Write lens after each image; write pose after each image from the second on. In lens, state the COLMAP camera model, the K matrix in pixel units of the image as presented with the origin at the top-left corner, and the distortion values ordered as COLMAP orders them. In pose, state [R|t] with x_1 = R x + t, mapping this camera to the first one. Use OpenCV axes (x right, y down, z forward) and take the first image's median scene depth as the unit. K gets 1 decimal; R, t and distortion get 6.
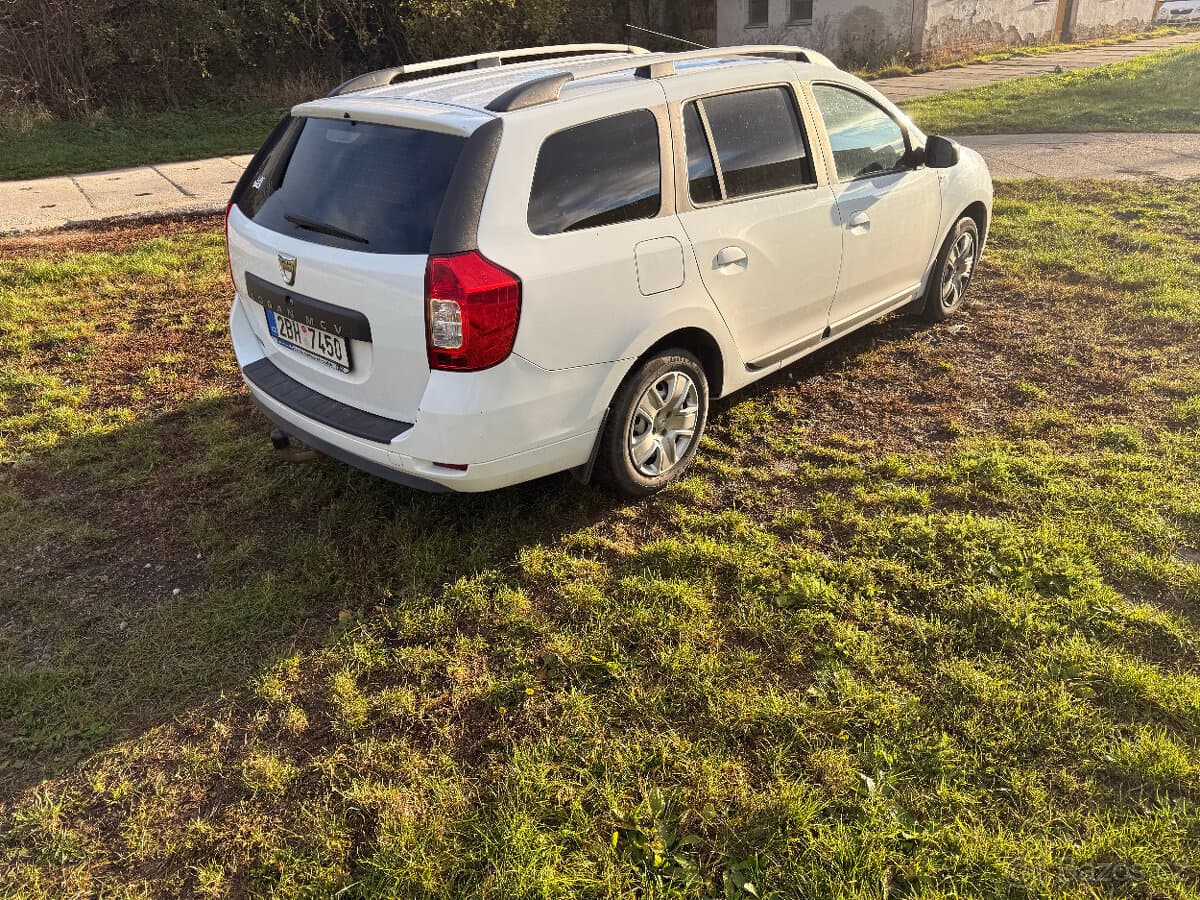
lens RADIAL K [[849.2, 0, 600.0], [0, 849.2, 450.0], [0, 0, 1]] dist [0.071363, -0.077535]
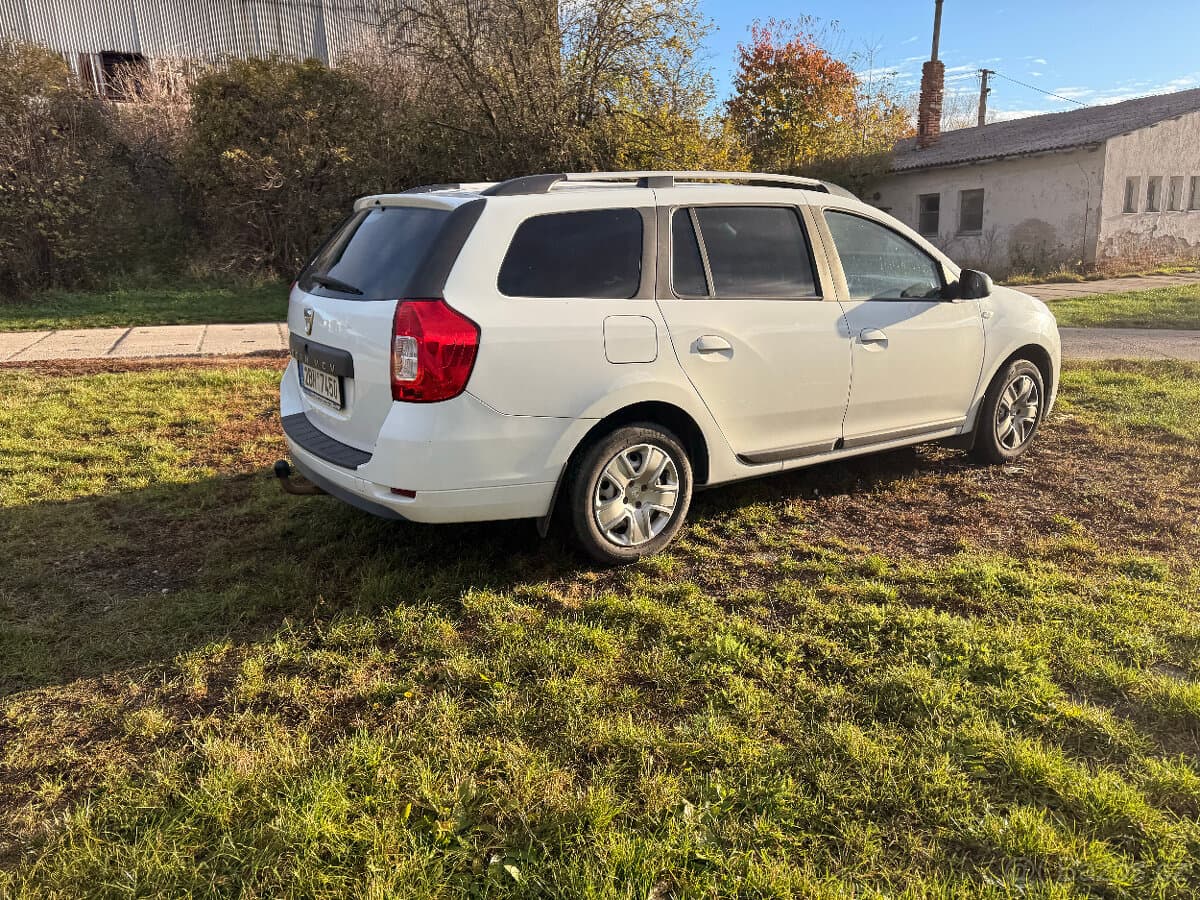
lens RADIAL K [[853.7, 0, 617.6], [0, 853.7, 454.4], [0, 0, 1]] dist [0.046922, -0.043812]
pose [[0.978159, 0.076536, -0.193254, 0.253040], [-0.116631, 0.971681, -0.205507, 0.138574], [0.172052, 0.223558, 0.959385, -0.004930]]
